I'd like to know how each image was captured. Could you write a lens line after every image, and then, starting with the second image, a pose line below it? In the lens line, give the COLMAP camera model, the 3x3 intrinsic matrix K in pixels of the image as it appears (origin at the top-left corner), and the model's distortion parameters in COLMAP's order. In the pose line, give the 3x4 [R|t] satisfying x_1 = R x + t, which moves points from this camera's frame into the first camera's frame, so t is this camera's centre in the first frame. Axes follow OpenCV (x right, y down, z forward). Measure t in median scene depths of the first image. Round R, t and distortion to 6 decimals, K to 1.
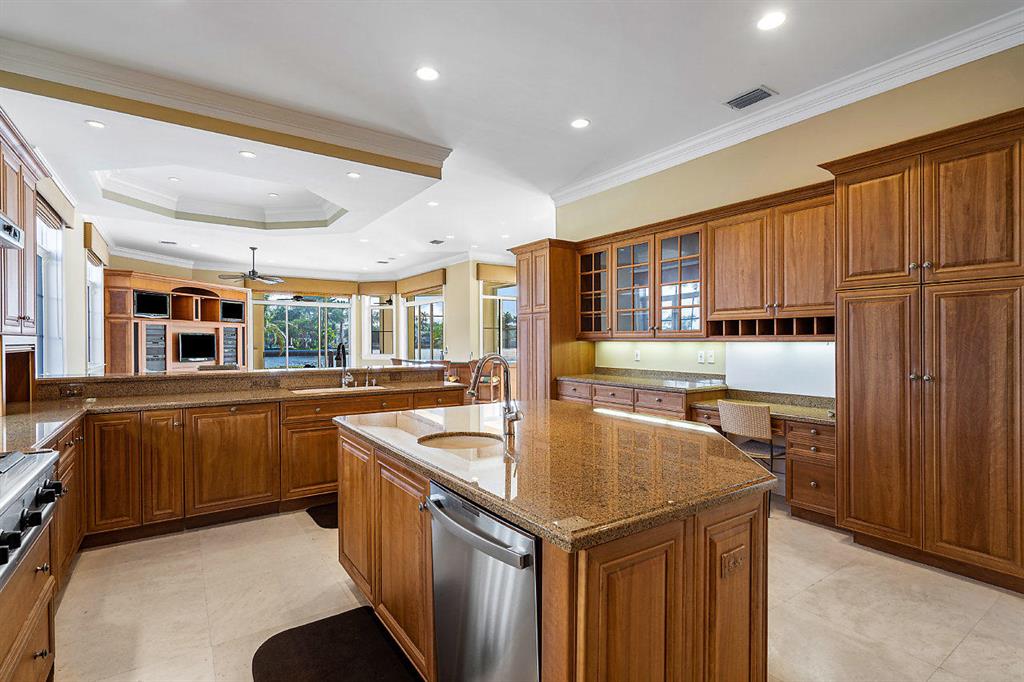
lens RADIAL K [[487.2, 0, 511.3], [0, 487.2, 339.8], [0, 0, 1]] dist [0.000413, 0.000105]
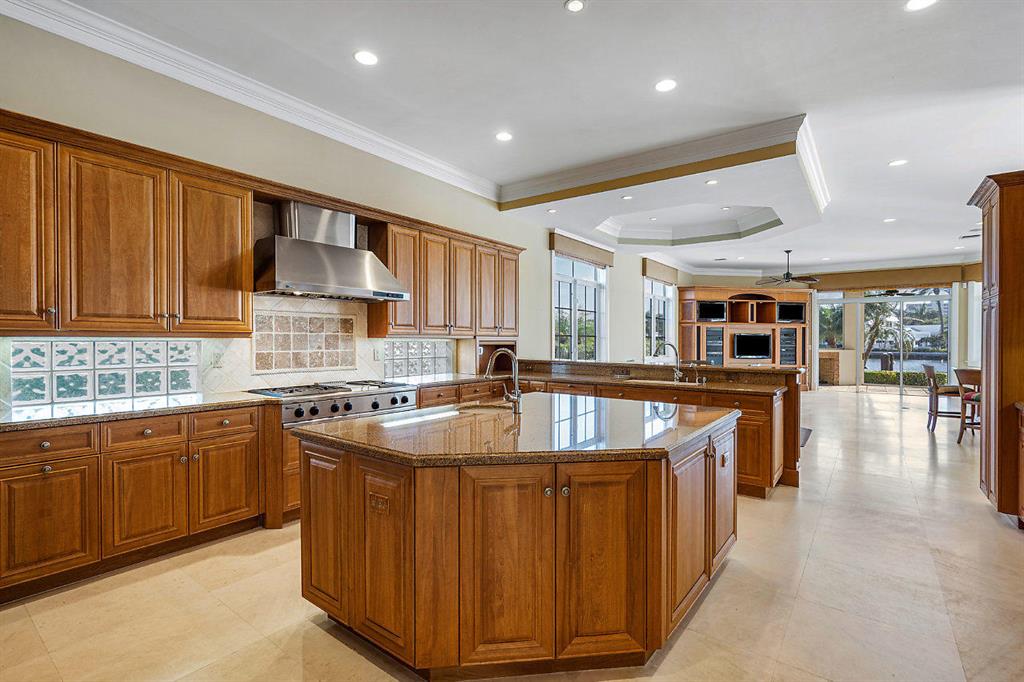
lens RADIAL K [[474.4, 0, 511.0], [0, 474.4, 341.8], [0, 0, 1]] dist [-0.000715, -0.000051]
pose [[0.313137, 0.007332, -0.949680, 0.246609], [-0.004280, 0.999971, 0.006310, 0.000448], [0.949698, 0.002089, 0.313160, 0.128235]]
